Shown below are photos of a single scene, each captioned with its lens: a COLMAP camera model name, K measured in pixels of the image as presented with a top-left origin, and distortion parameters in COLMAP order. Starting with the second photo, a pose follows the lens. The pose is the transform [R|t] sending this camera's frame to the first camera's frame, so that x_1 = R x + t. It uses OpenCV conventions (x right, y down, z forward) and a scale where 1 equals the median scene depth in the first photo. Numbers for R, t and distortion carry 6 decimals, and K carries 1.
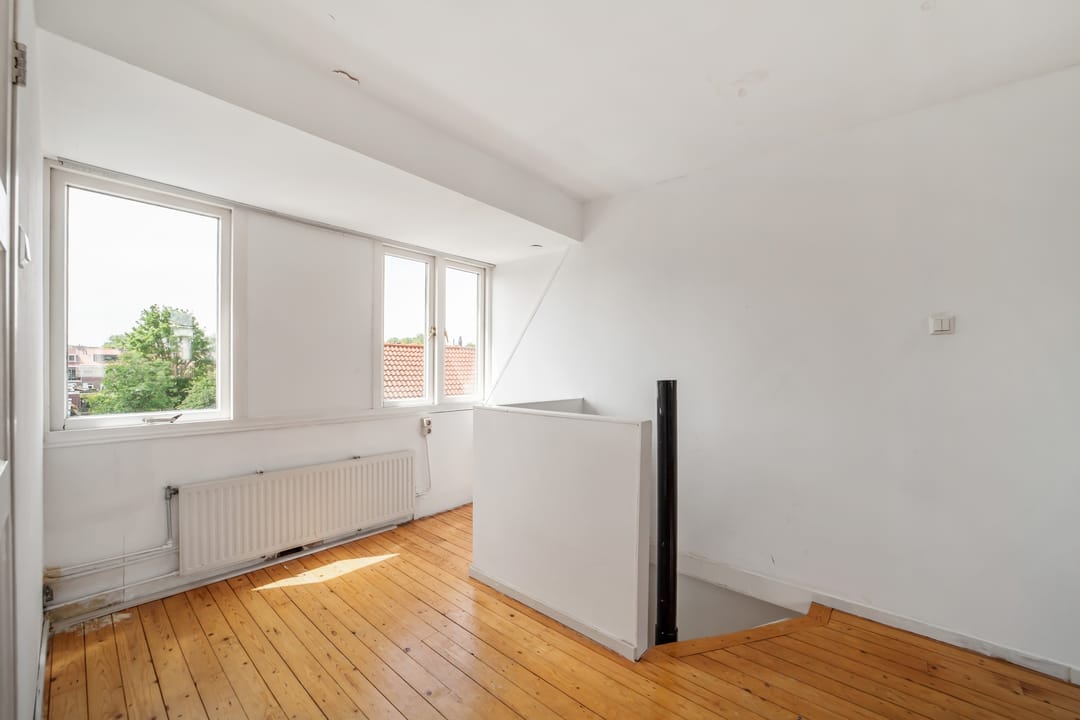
lens RADIAL K [[434.3, 0, 544.6], [0, 434.3, 367.2], [0, 0, 1]] dist [-0.017385, 0.001316]
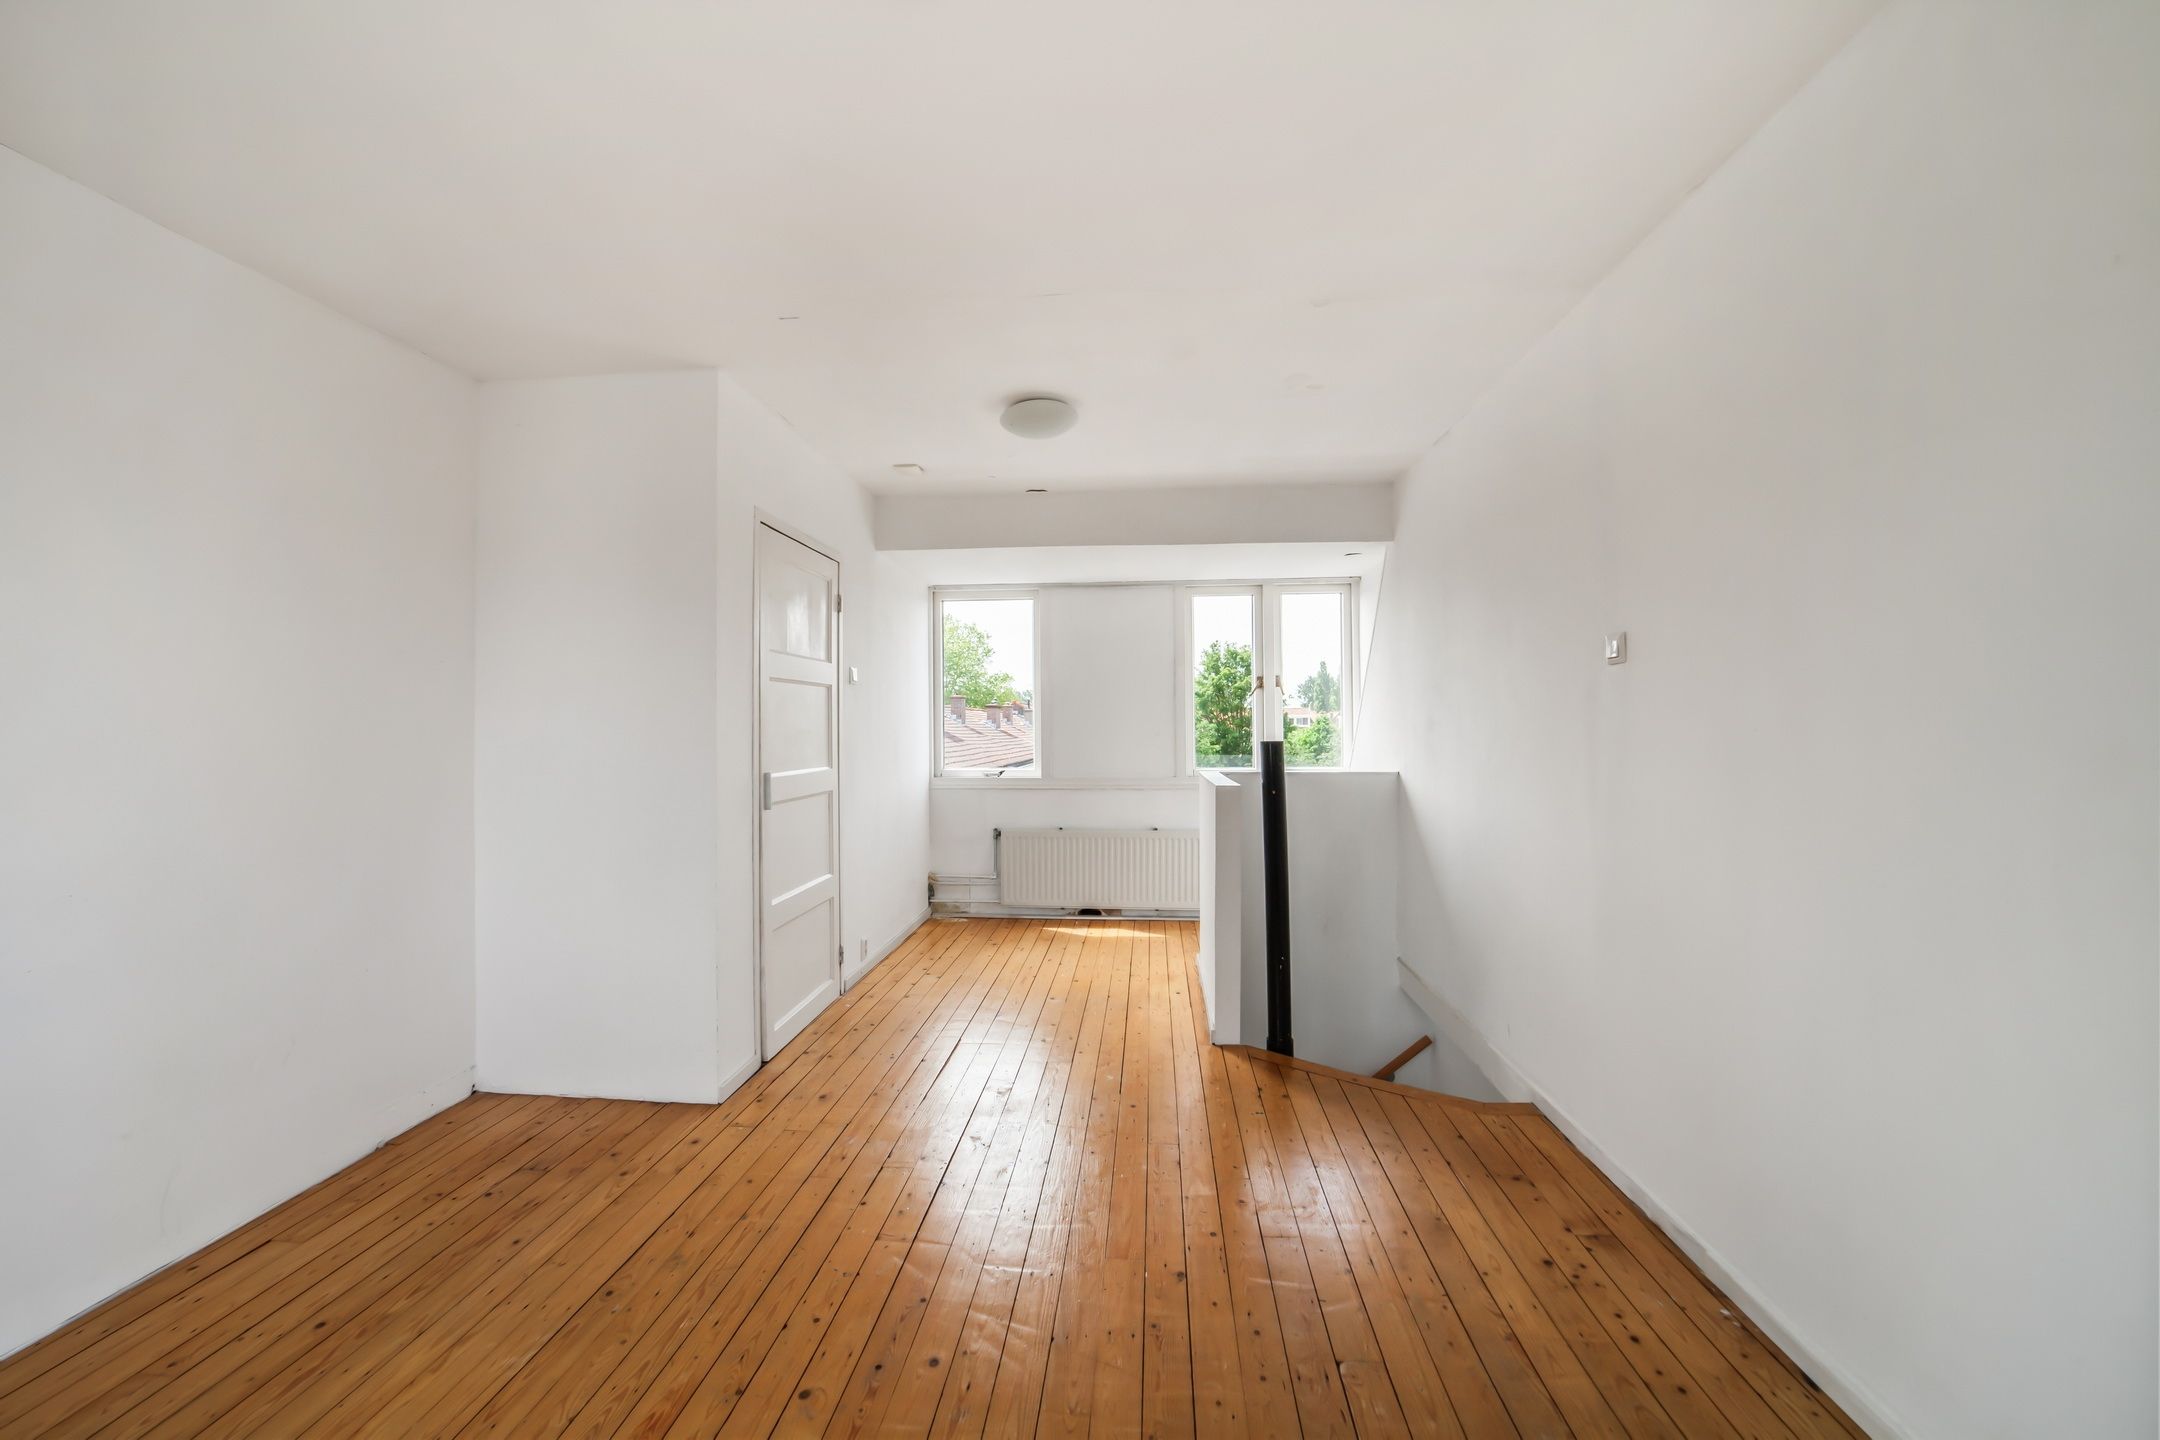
lens RADIAL K [[868.6, 0, 1068.8], [0, 868.6, 723.8], [0, 0, 1]] dist [-0.017385, 0.001316]
pose [[0.579065, -0.013816, -0.815164, 1.266575], [0.009803, 0.999902, -0.009983, 0.005386], [0.815222, -0.002210, 0.579144, -0.267814]]
